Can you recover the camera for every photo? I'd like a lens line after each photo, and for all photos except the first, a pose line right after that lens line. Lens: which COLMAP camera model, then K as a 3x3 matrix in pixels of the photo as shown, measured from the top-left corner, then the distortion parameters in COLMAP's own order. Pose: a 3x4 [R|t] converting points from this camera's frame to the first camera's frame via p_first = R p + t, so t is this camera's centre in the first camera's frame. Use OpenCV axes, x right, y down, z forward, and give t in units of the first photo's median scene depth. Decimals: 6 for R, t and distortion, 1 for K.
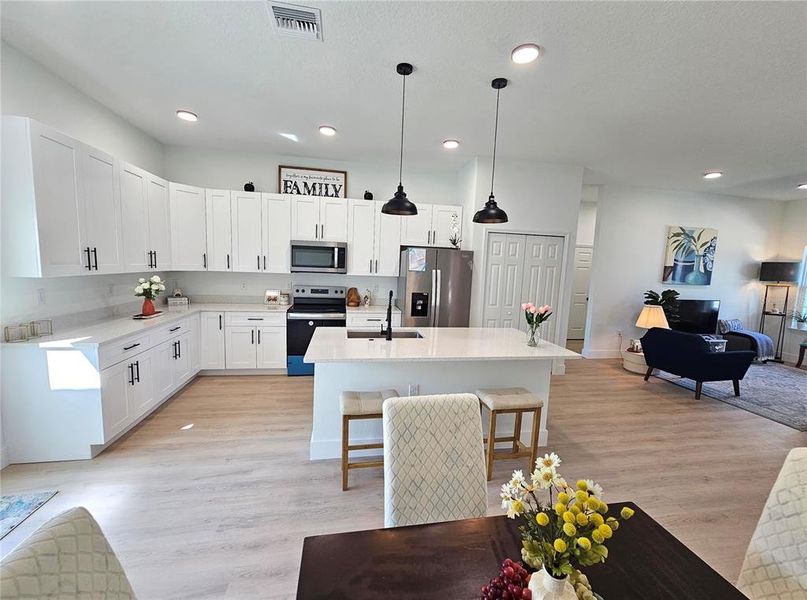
lens RADIAL K [[335.9, 0, 401.9], [0, 335.9, 303.1], [0, 0, 1]] dist [-0.002072, -0.000060]
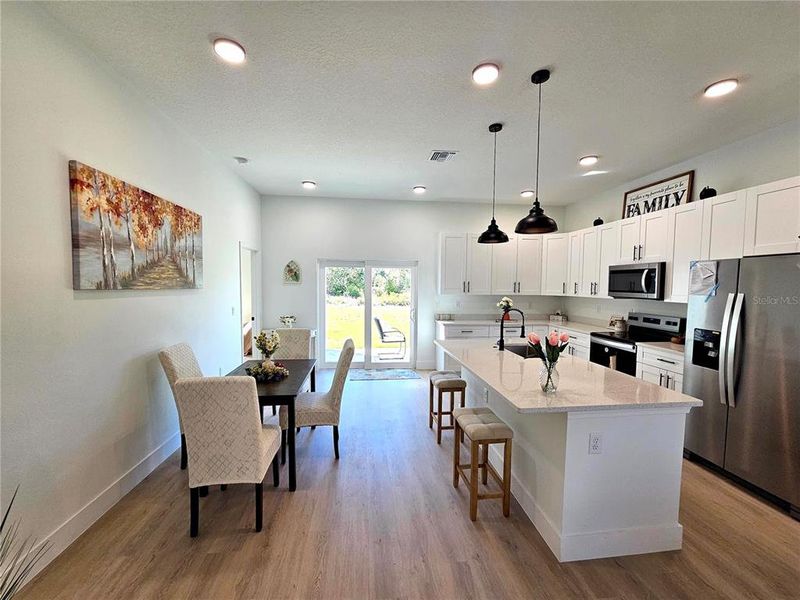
lens RADIAL K [[328.6, 0, 400.6], [0, 328.6, 301.7], [0, 0, 1]] dist [-0.000817, 0.000537]
pose [[-0.058567, 0.015635, -0.998161, 0.651329], [-0.128438, 0.991449, 0.023066, -0.020699], [0.989987, 0.129553, -0.056058, 0.419004]]
